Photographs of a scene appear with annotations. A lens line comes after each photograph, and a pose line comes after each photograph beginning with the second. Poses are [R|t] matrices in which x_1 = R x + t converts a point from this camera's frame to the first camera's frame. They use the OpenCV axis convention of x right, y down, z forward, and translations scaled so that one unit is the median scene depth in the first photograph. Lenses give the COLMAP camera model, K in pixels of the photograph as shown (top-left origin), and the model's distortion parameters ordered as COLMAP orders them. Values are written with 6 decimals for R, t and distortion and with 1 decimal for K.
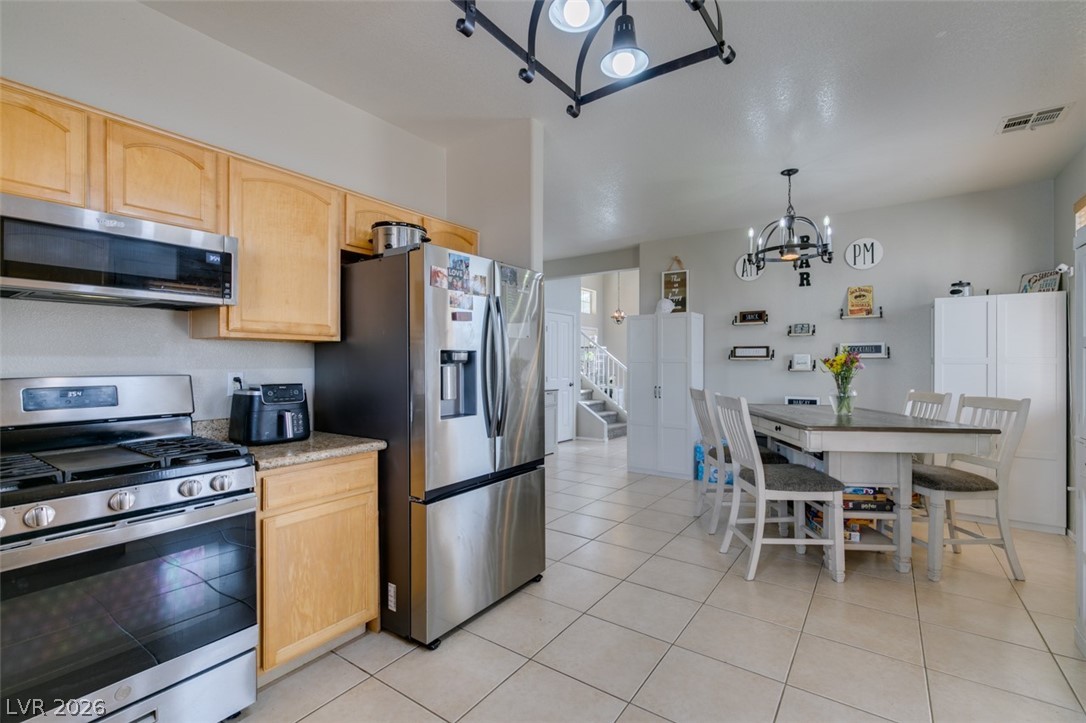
lens RADIAL K [[482.2, 0, 543.0], [0, 482.2, 361.5], [0, 0, 1]] dist [0.000359, 0.000030]
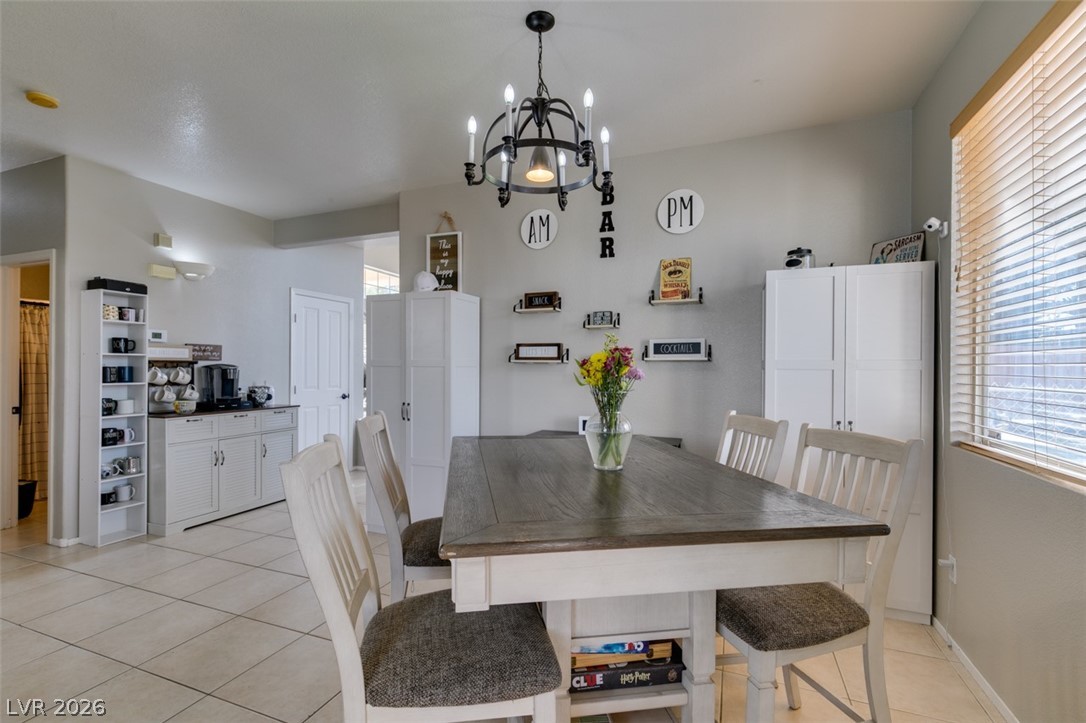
lens RADIAL K [[475.9, 0, 545.6], [0, 475.9, 369.5], [0, 0, 1]] dist [-0.000102, -0.000084]
pose [[0.971438, 0.002227, 0.237283, 0.313308], [-0.003950, 0.999969, 0.006785, 0.001327], [-0.237260, -0.007529, 0.971417, 0.376095]]
